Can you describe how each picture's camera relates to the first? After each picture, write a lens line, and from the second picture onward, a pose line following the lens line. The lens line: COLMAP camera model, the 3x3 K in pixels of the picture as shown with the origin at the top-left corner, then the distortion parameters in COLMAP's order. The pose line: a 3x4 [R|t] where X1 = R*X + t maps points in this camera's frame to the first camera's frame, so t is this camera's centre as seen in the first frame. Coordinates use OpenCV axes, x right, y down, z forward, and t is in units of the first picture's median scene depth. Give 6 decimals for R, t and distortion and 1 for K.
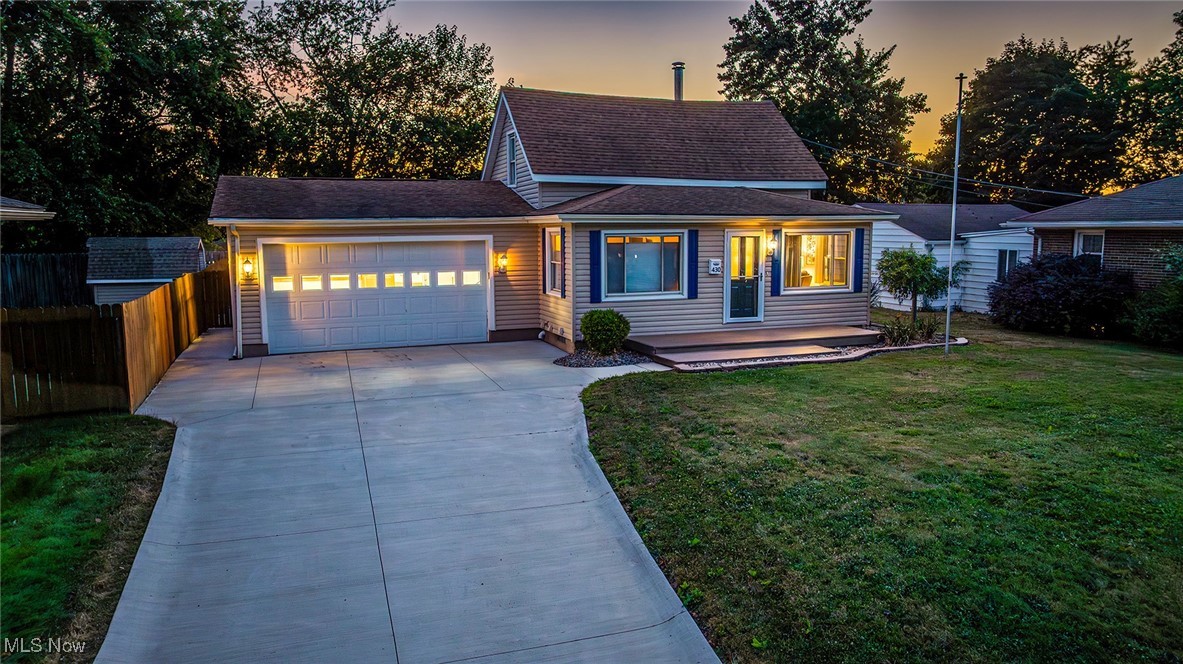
lens RADIAL K [[828.9, 0, 597.3], [0, 828.9, 334.7], [0, 0, 1]] dist [-0.020469, 0.019896]
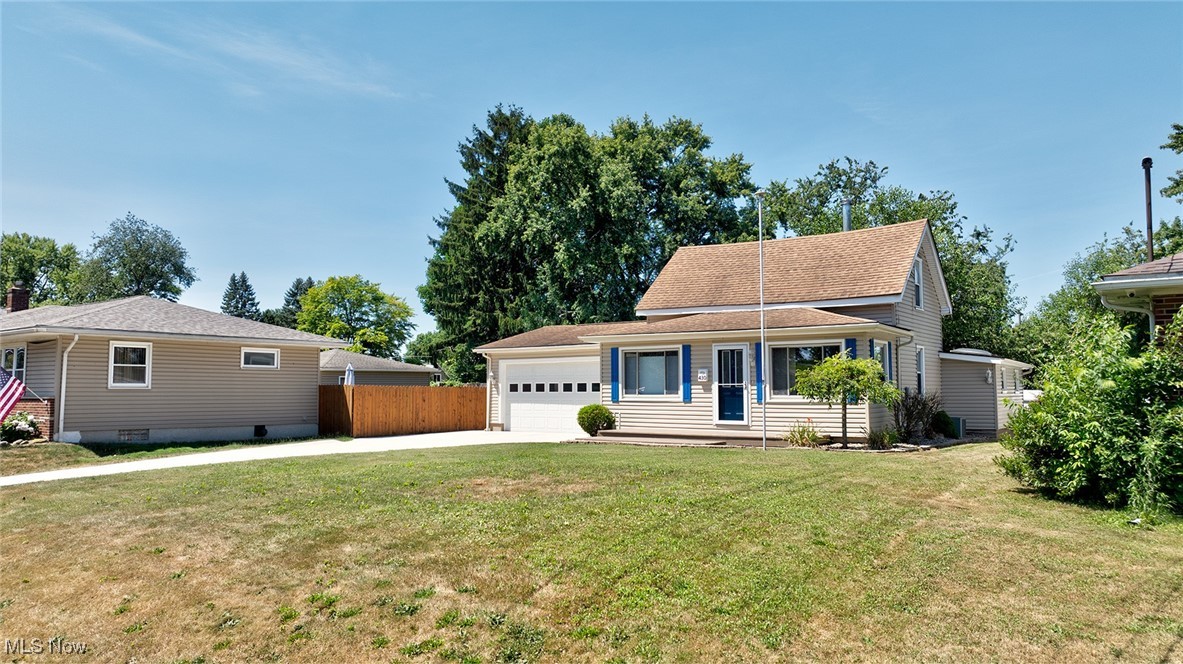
lens RADIAL K [[828.9, 0, 591.2], [0, 828.9, 329.0], [0, 0, 1]] dist [-0.020469, 0.019896]
pose [[0.541664, -0.058423, -0.838562, 1.001519], [-0.105629, 0.984944, -0.136852, 0.030588], [0.833932, 0.162704, 0.527337, 0.216876]]
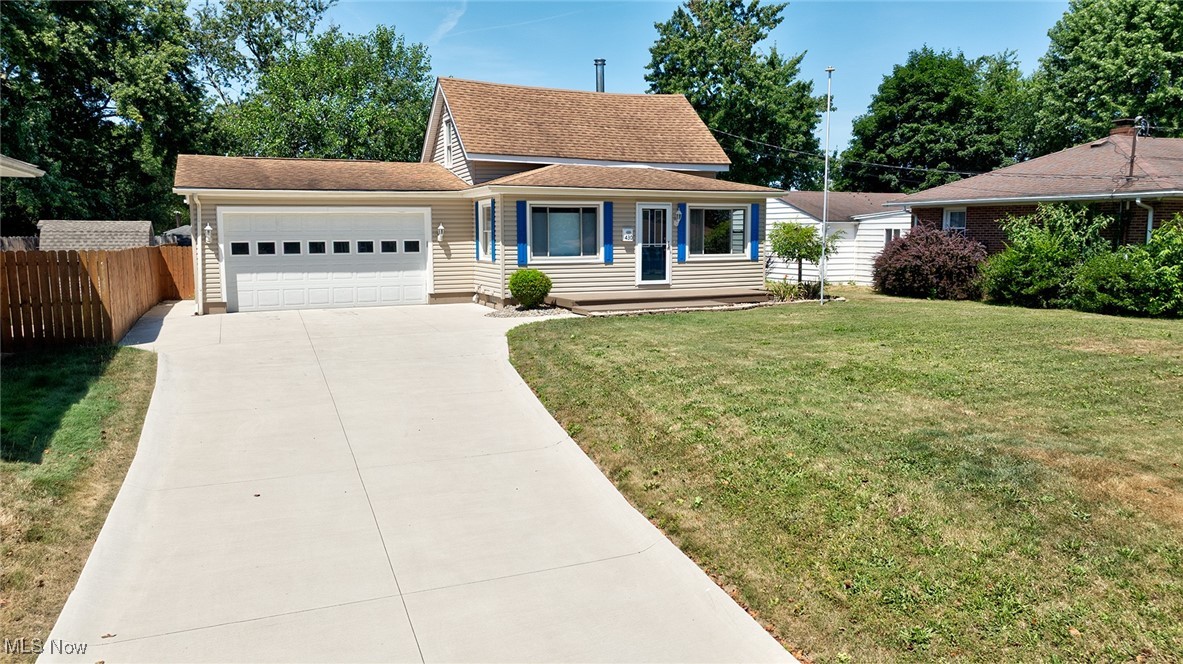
lens RADIAL K [[828.9, 0, 593.7], [0, 828.9, 330.3], [0, 0, 1]] dist [-0.020469, 0.019896]
pose [[0.997934, -0.005628, 0.064006, 0.020740], [0.006449, 0.999900, -0.012625, 0.059947], [-0.063929, 0.013011, 0.997870, -0.126401]]
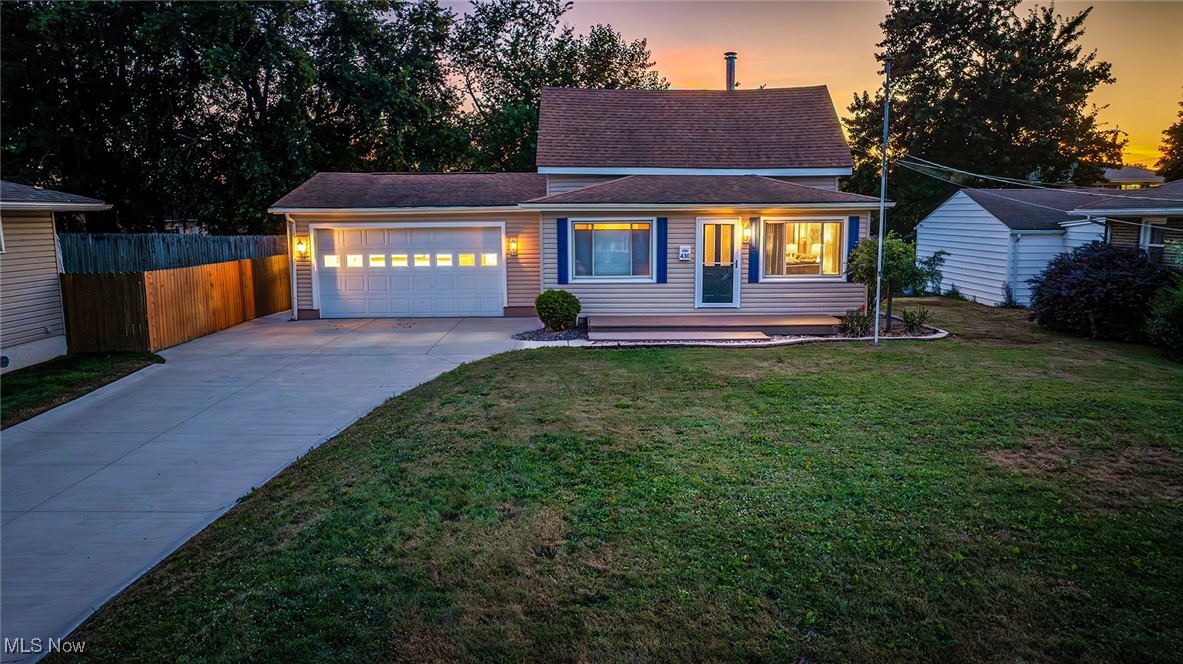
lens RADIAL K [[828.9, 0, 593.1], [0, 828.9, 333.9], [0, 0, 1]] dist [-0.020469, 0.019896]
pose [[0.937976, 0.049812, -0.343104, 0.376015], [-0.044646, 0.998739, 0.022945, 0.000705], [0.343814, -0.006203, 0.939017, -0.017651]]
